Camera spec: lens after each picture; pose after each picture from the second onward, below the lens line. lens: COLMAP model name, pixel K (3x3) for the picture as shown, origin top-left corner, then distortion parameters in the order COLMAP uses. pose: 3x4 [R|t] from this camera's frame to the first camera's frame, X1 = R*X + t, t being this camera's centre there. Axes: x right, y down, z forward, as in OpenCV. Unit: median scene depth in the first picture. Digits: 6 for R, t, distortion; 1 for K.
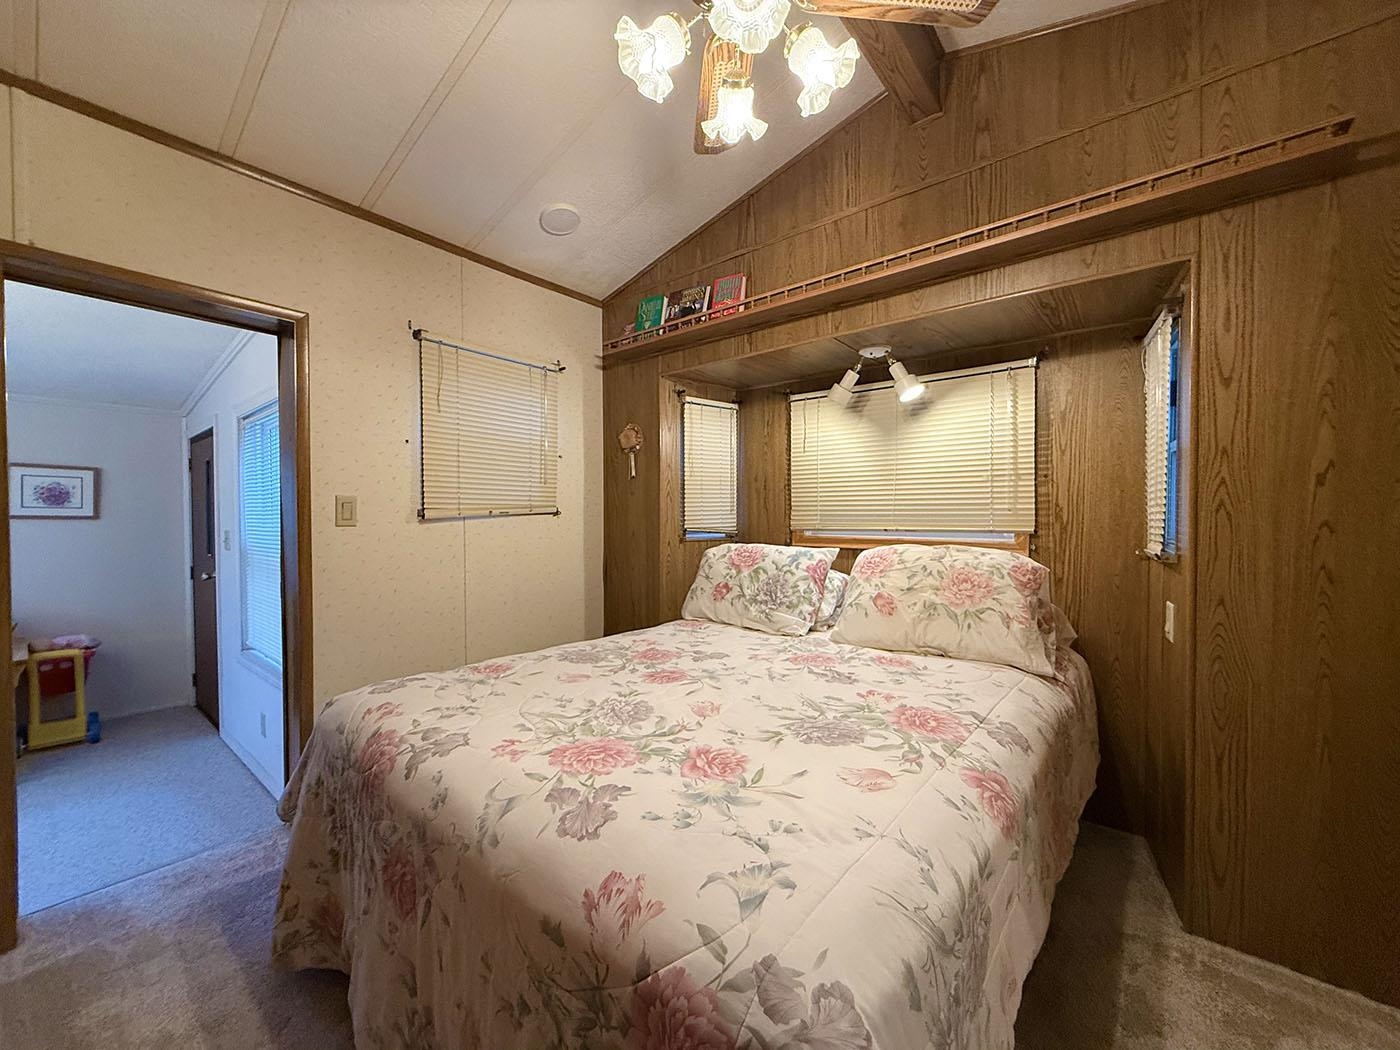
lens RADIAL K [[561.5, 0, 701.6], [0, 561.5, 515.0], [0, 0, 1]] dist [0.000597, -0.000258]
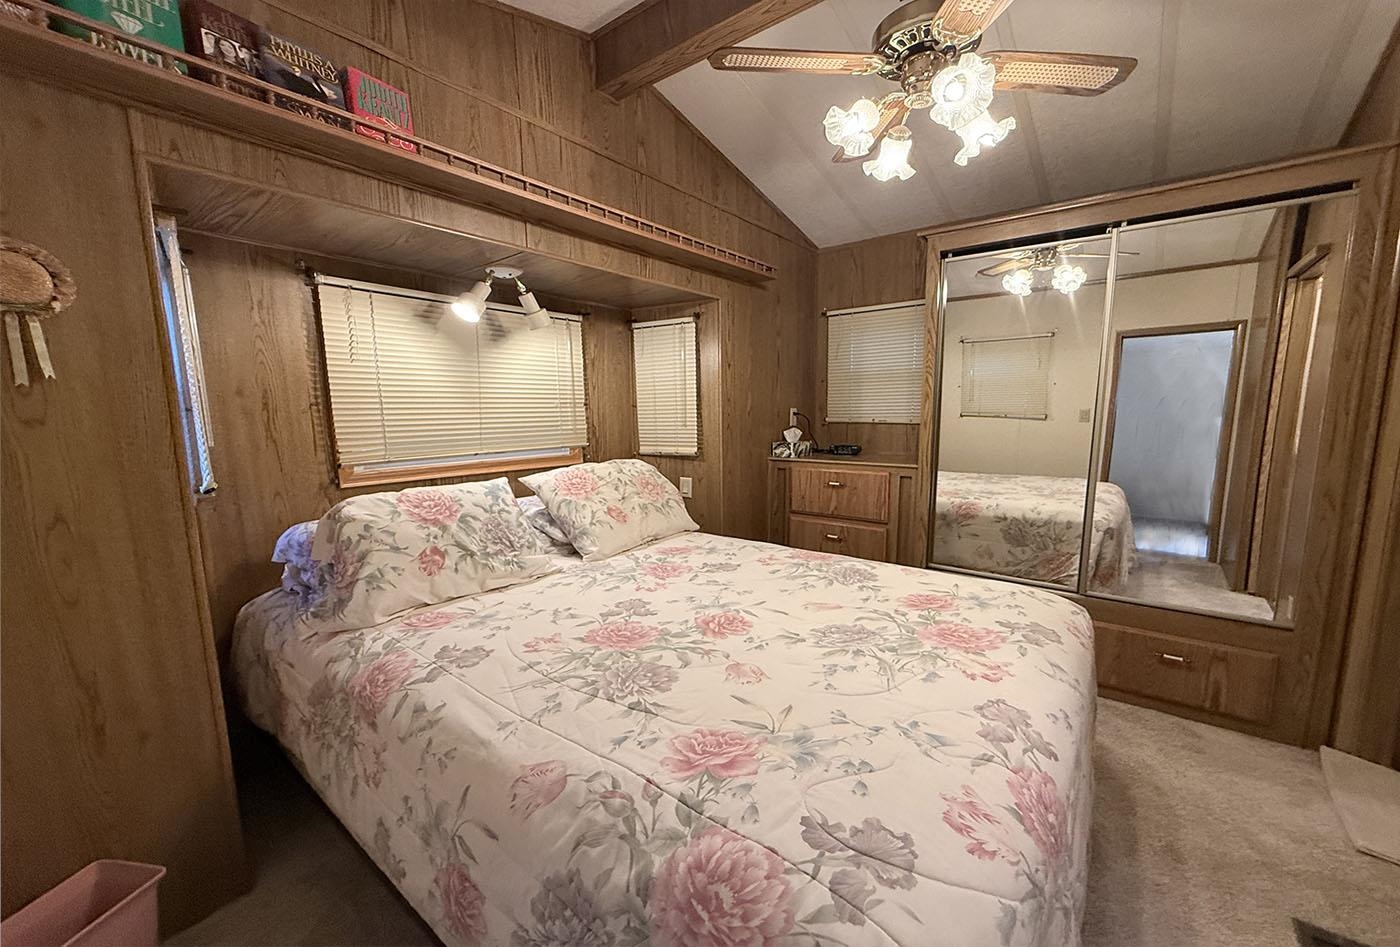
lens RADIAL K [[469.4, 0, 700.2], [0, 469.4, 463.0], [0, 0, 1]] dist [-0.000934, 0.000092]
pose [[0.061952, -0.108134, 0.992204, -0.810344], [0.019859, 0.994050, 0.107096, -0.067042], [-0.997882, 0.013070, 0.063731, 0.975209]]
